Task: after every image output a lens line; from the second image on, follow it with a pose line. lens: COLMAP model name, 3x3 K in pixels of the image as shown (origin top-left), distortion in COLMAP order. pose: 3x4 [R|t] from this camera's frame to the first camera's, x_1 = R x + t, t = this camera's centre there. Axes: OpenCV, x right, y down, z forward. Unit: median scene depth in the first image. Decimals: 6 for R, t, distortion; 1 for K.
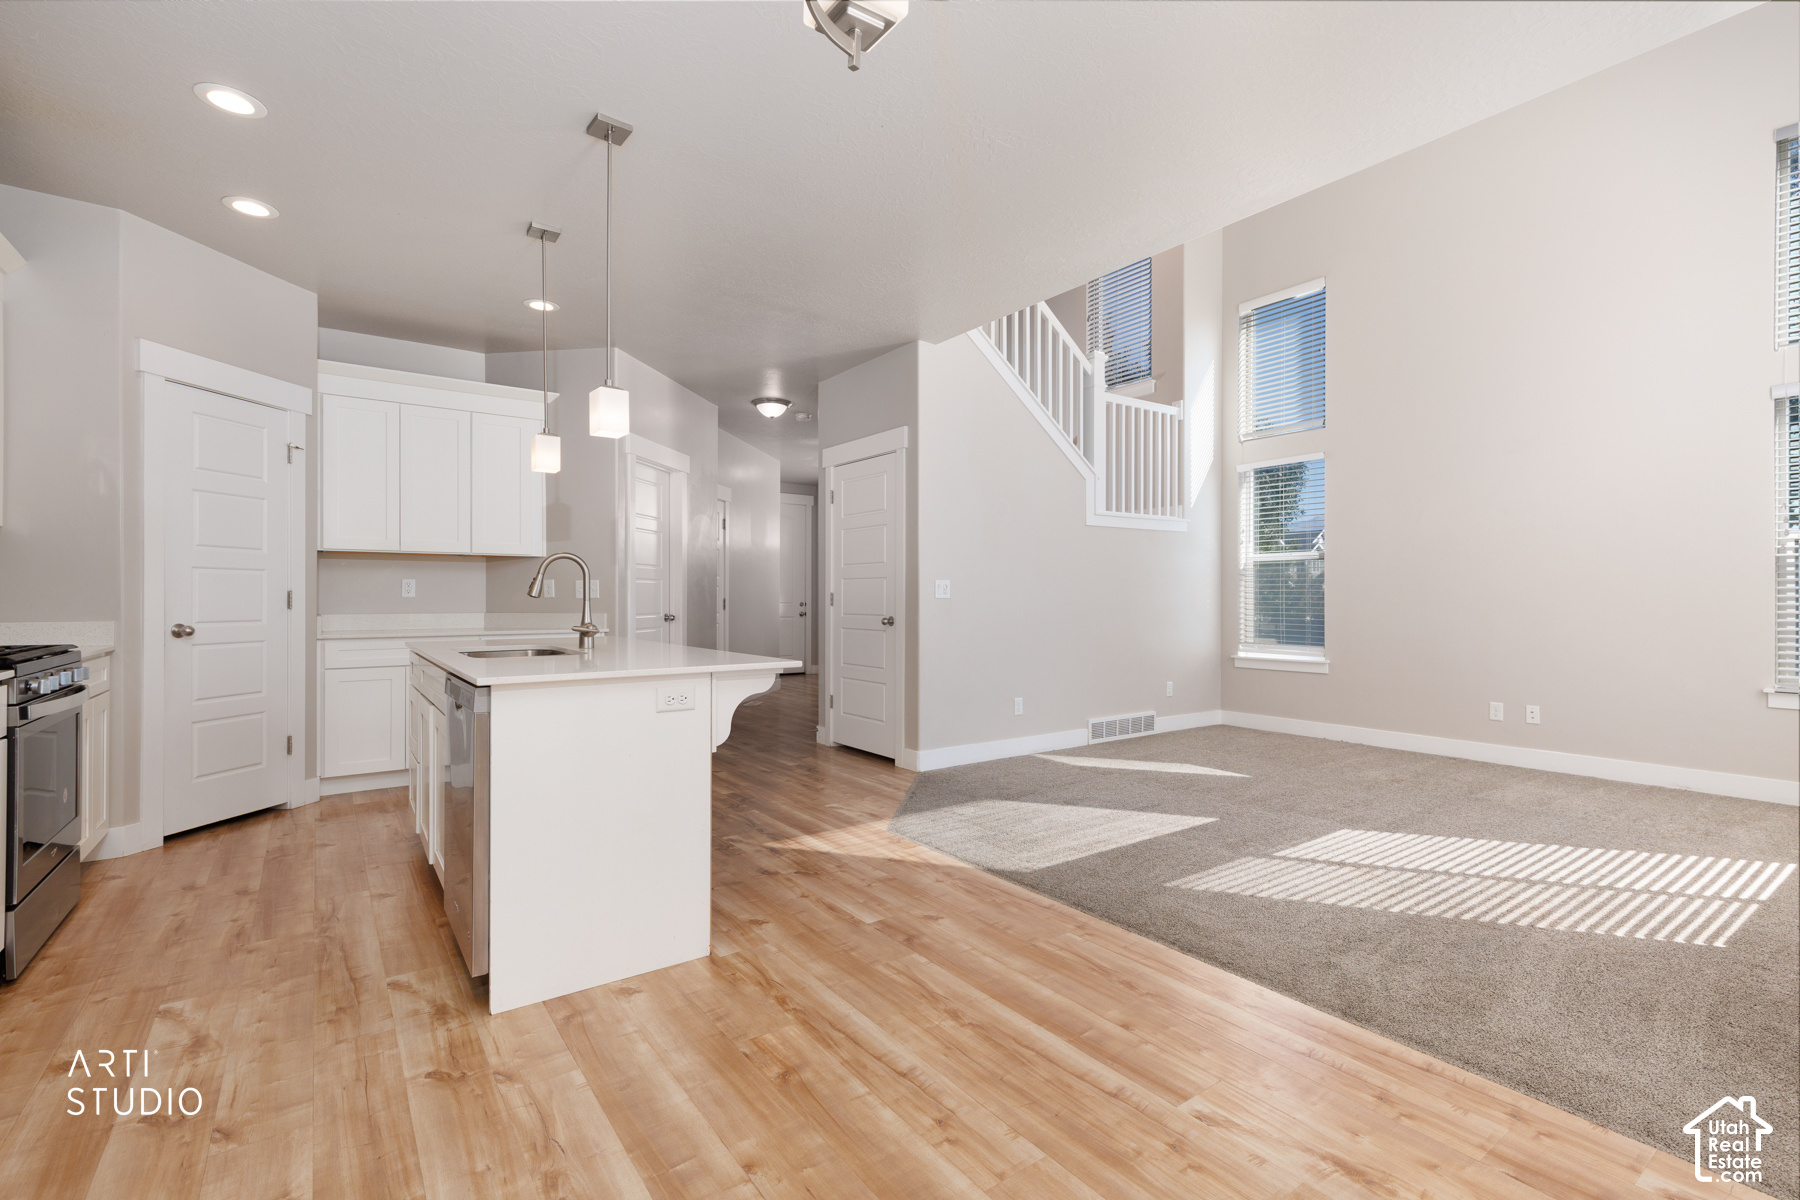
lens RADIAL K [[803.7, 0, 904.6], [0, 803.7, 595.6], [0, 0, 1]] dist [0.007314, -0.001052]
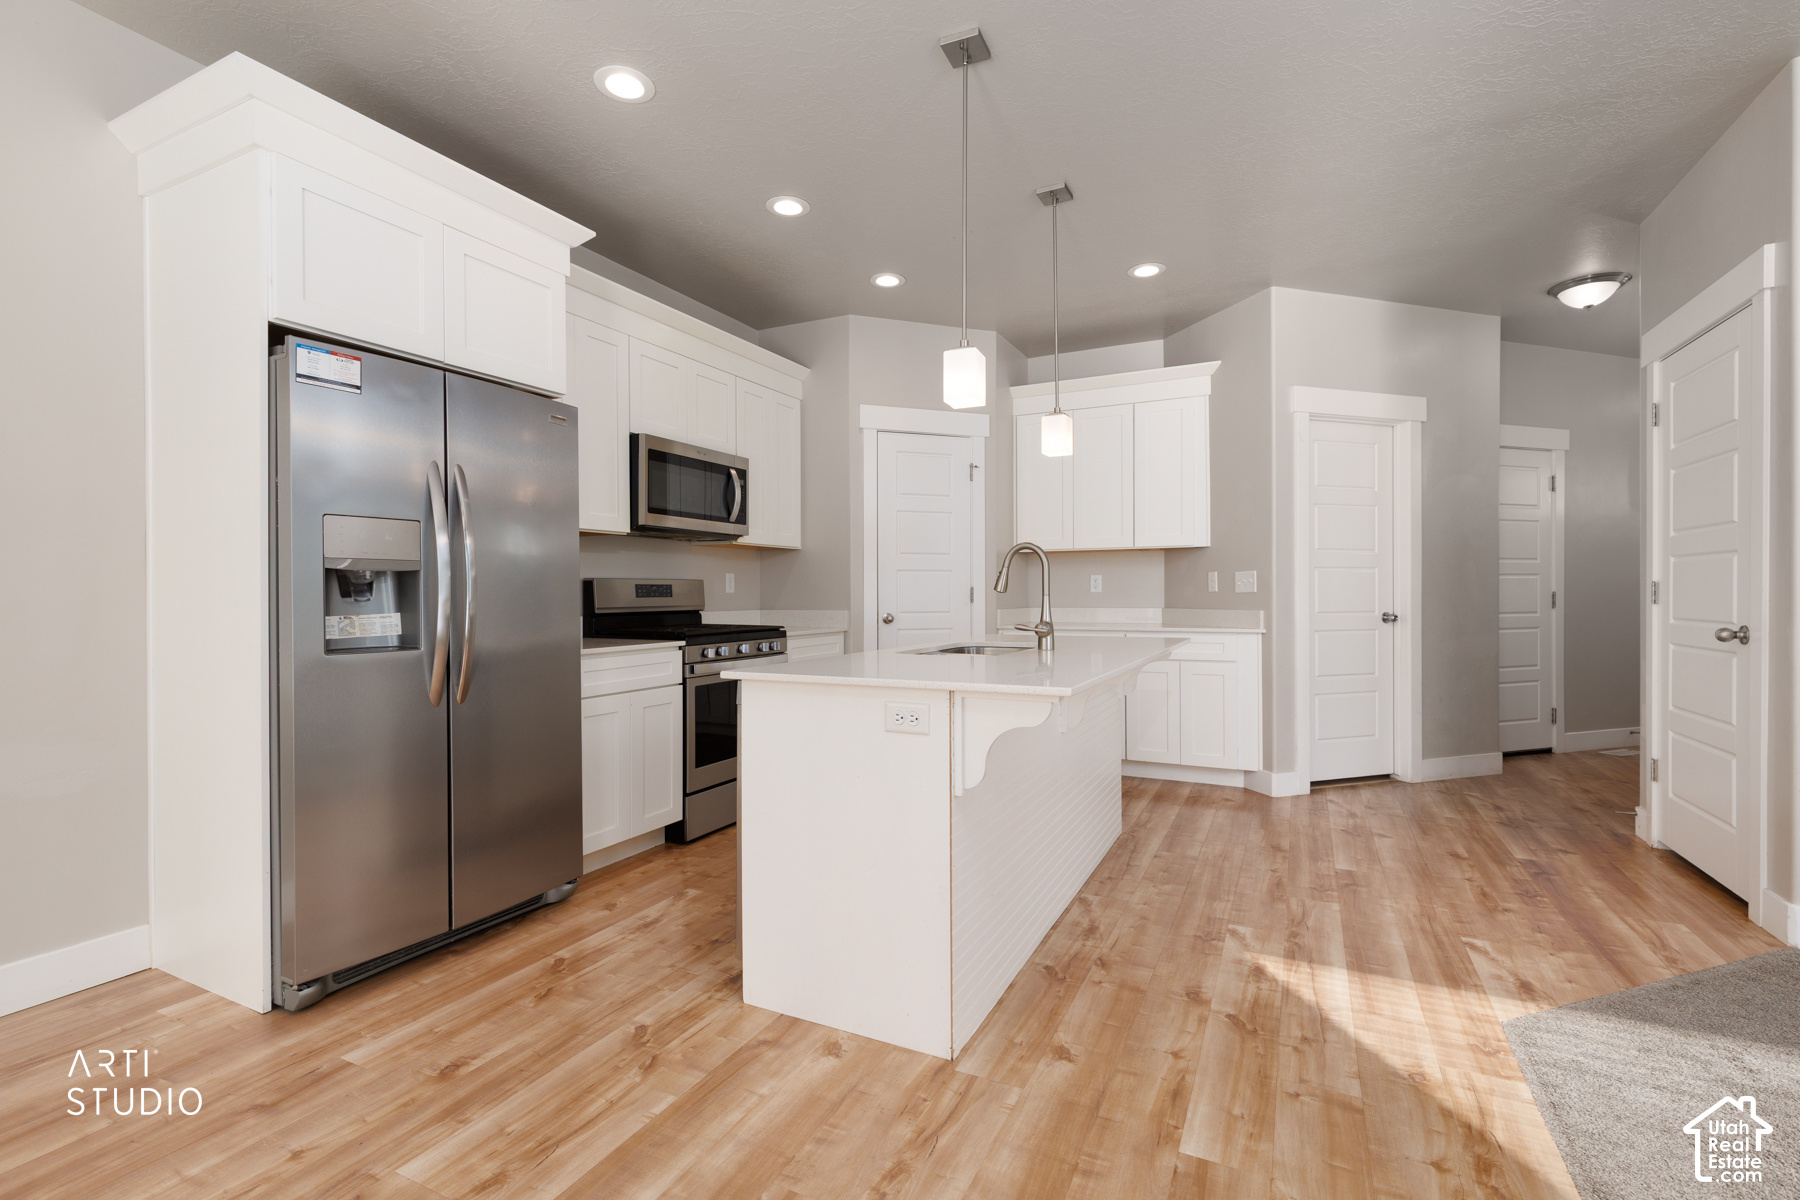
lens RADIAL K [[803.7, 0, 904.6], [0, 803.7, 595.6], [0, 0, 1]] dist [0.007314, -0.001052]
pose [[0.463125, -0.000444, -0.886293, 0.294713], [0.007263, 0.999968, 0.003294, 0.001873], [0.886263, -0.007963, 0.463113, 0.433344]]
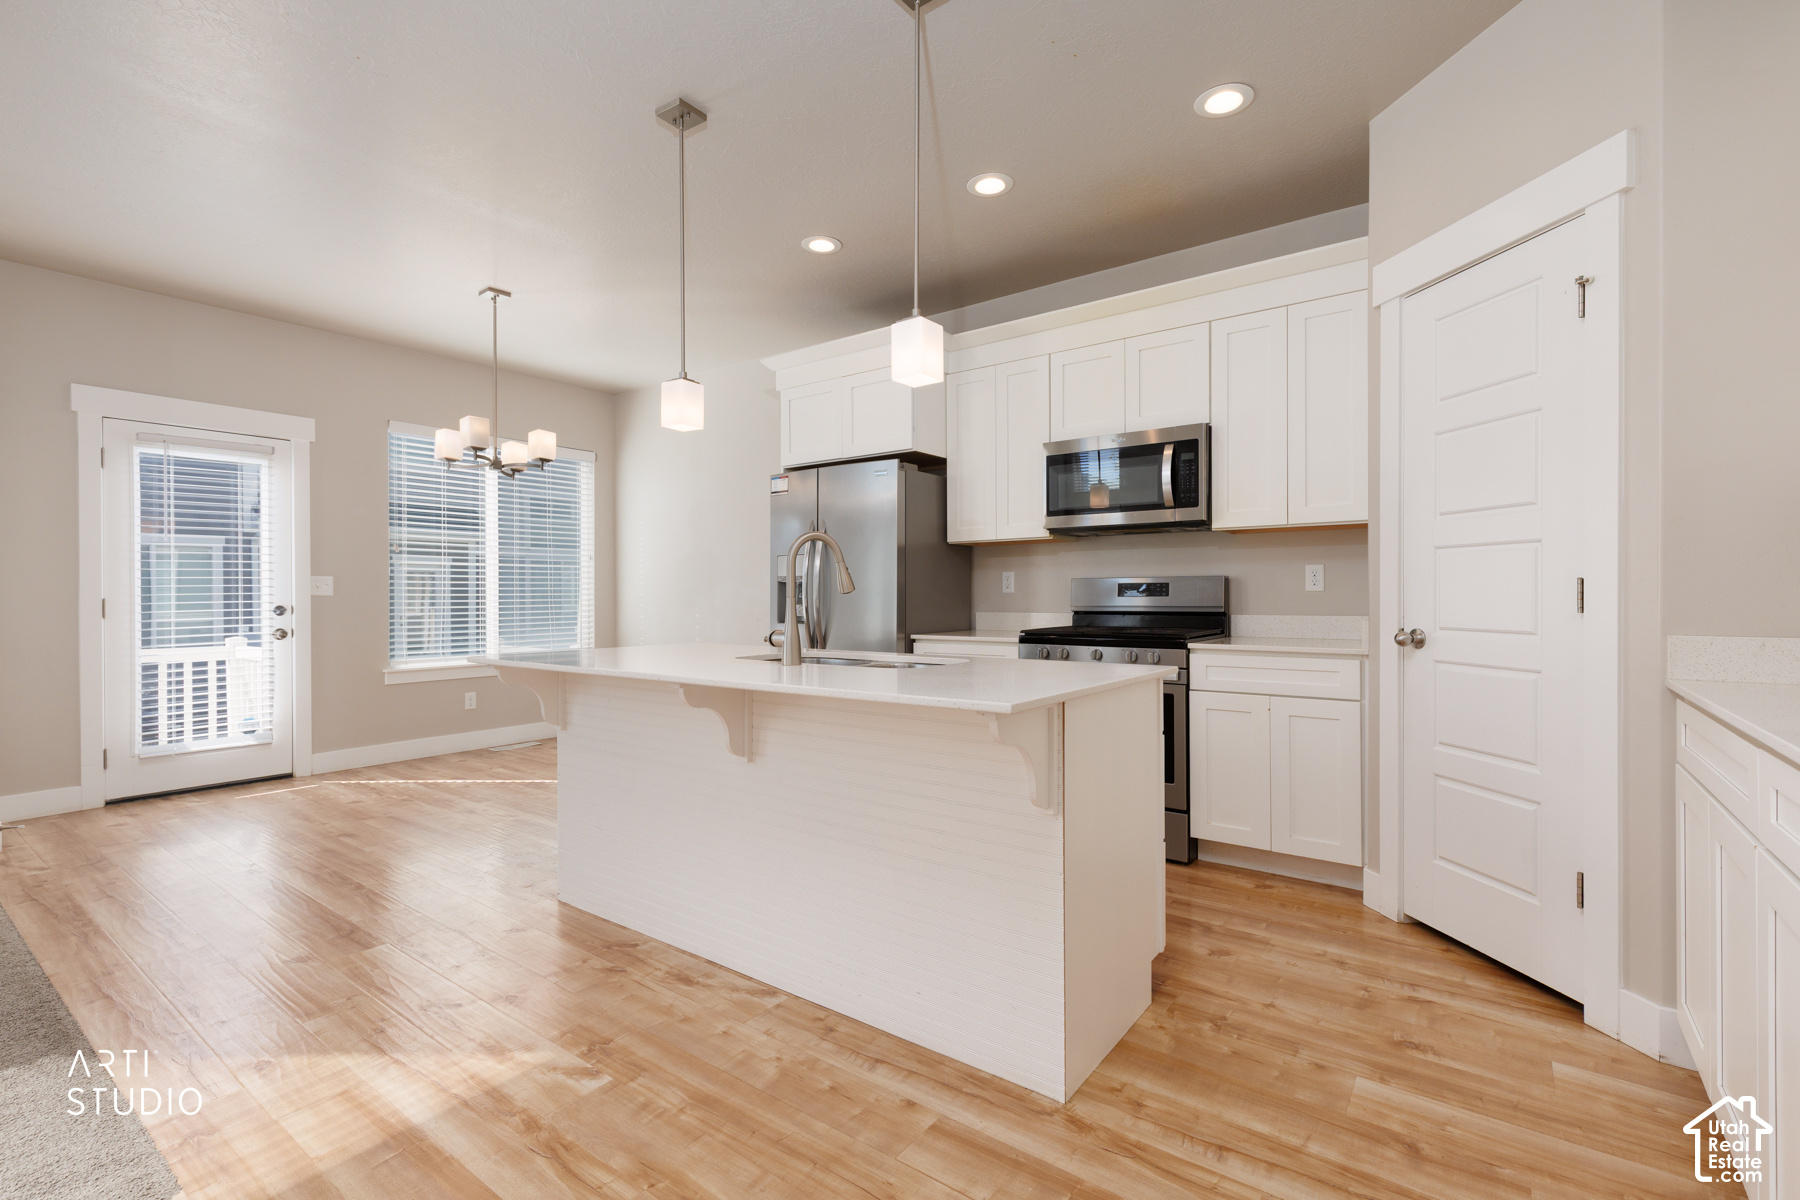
lens RADIAL K [[803.7, 0, 904.6], [0, 803.7, 595.6], [0, 0, 1]] dist [0.007314, -0.001052]
pose [[-0.953911, 0.002636, -0.300079, -0.263636], [0.003948, 0.999985, -0.003765, 0.006915], [0.300065, -0.004776, -0.953907, 1.614121]]
